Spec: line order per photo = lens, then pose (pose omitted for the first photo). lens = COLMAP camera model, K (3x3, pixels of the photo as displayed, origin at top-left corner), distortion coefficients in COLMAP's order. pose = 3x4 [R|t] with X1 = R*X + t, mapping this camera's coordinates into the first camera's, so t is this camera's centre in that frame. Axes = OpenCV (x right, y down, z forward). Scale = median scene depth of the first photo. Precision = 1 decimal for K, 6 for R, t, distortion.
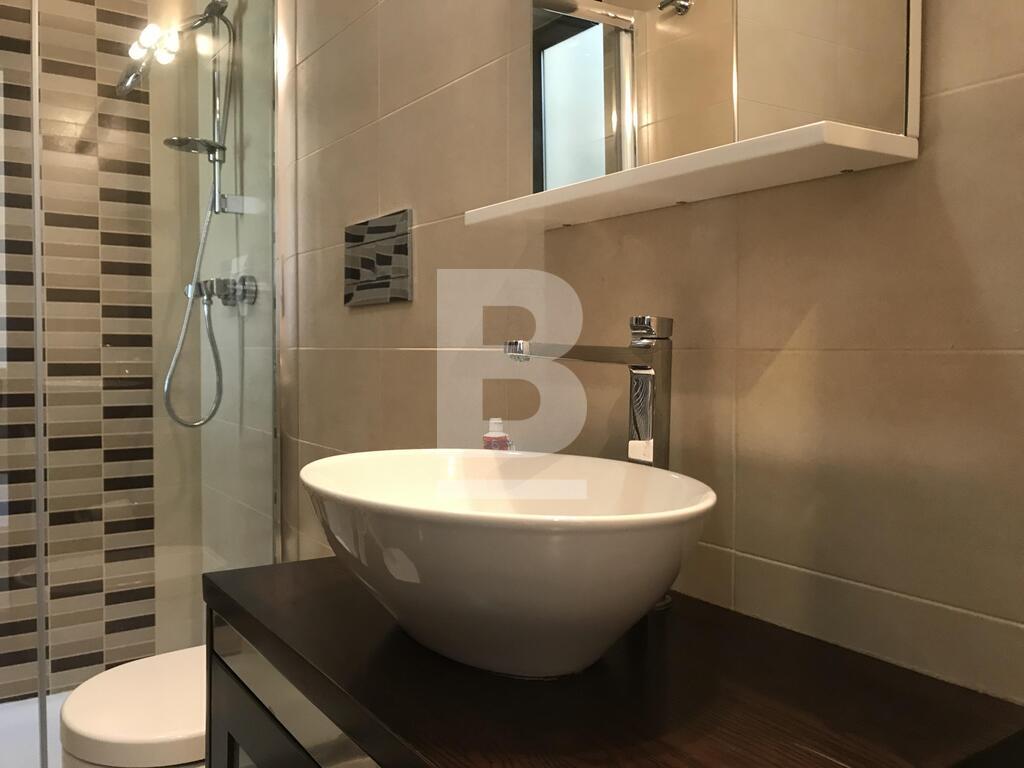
lens RADIAL K [[842.1, 0, 508.7], [0, 842.1, 384.6], [0, 0, 1]] dist [0.035589, -0.046755]
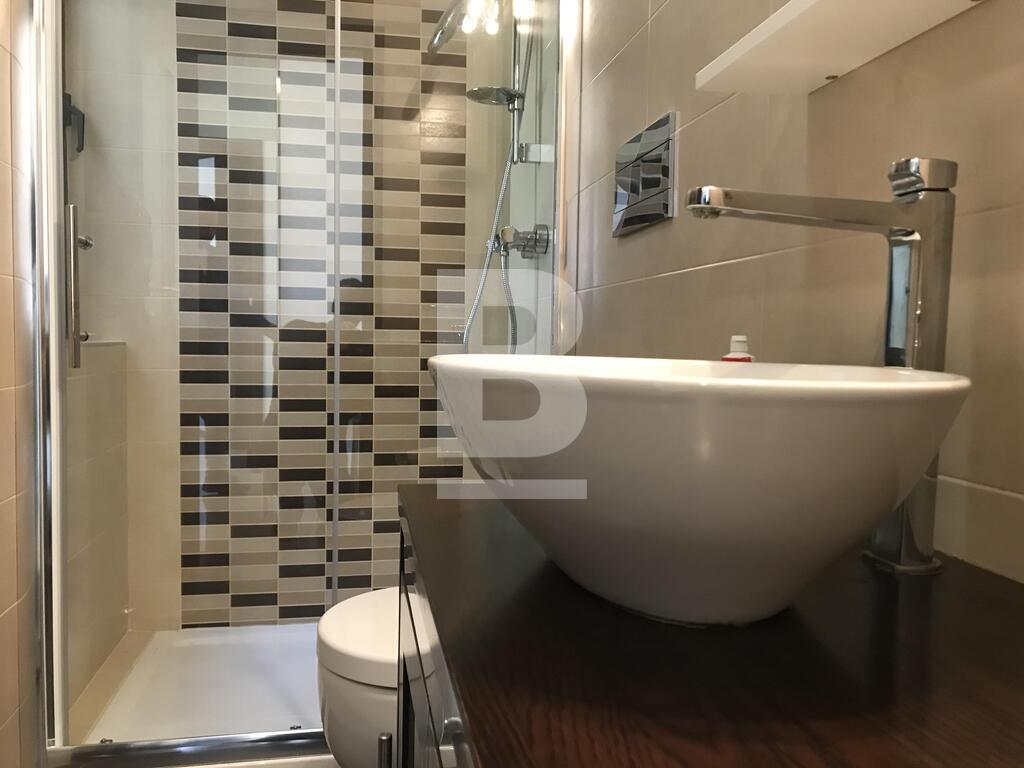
lens RADIAL K [[842.1, 0, 518.3], [0, 842.1, 380.1], [0, 0, 1]] dist [0.035589, -0.046755]
pose [[0.917816, 0.028922, -0.395952, 0.060229], [-0.027418, 0.999579, 0.009461, 0.043575], [0.396059, 0.002173, 0.918222, 0.089616]]
